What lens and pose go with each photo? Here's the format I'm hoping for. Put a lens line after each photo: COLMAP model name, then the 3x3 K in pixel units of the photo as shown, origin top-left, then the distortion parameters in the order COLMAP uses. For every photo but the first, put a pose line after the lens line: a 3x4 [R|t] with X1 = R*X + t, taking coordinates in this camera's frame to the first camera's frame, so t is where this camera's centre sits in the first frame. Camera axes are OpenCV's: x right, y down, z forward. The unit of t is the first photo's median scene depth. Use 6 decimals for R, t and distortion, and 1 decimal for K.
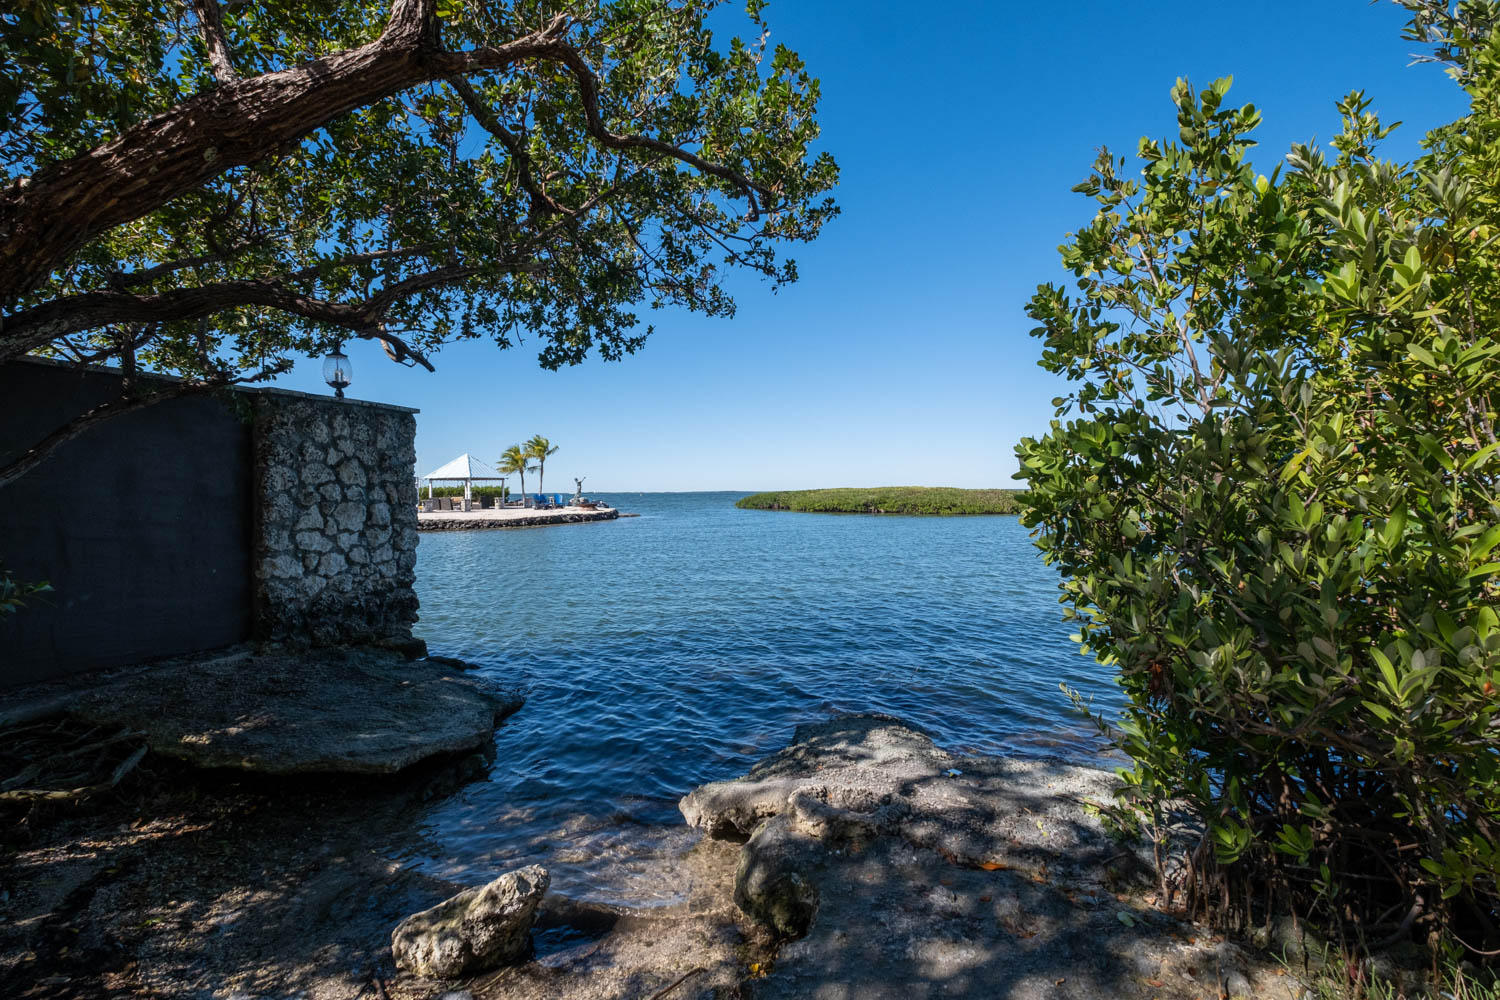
lens RADIAL K [[647.9, 0, 746.2], [0, 647.9, 506.4], [0, 0, 1]] dist [0.000306, -0.000592]
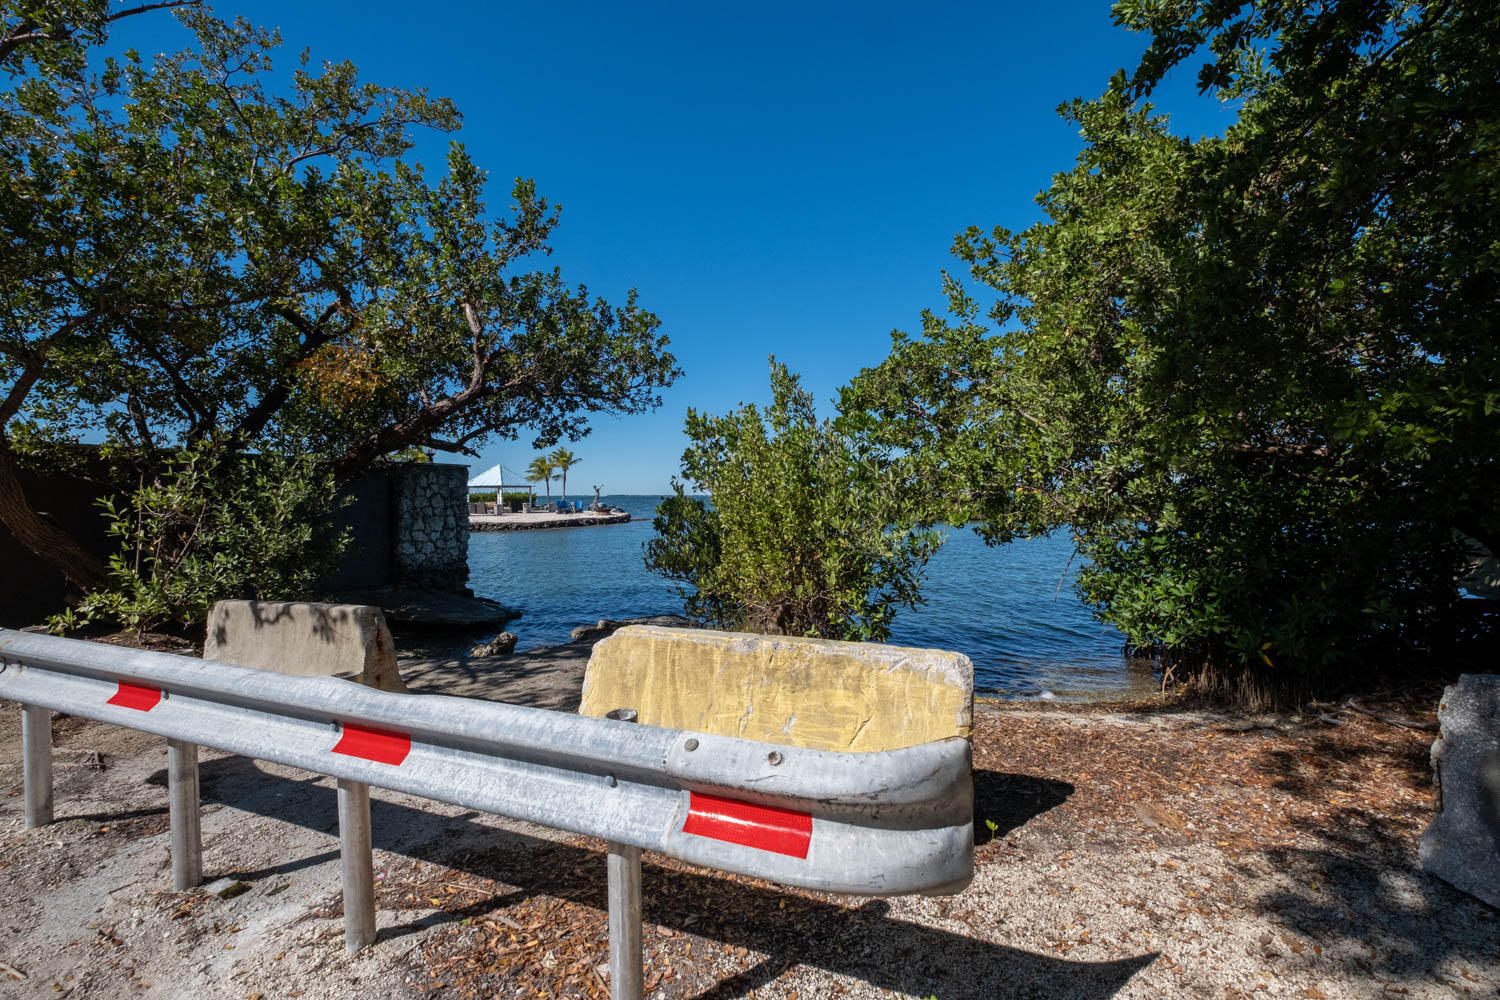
lens RADIAL K [[647.9, 0, 756.9], [0, 647.9, 500.8], [0, 0, 1]] dist [0.000306, -0.000592]
pose [[0.999534, 0.008175, -0.029422, 0.068675], [-0.008583, 0.999869, -0.013749, -0.005855], [0.029305, 0.013995, 0.999473, -0.154437]]
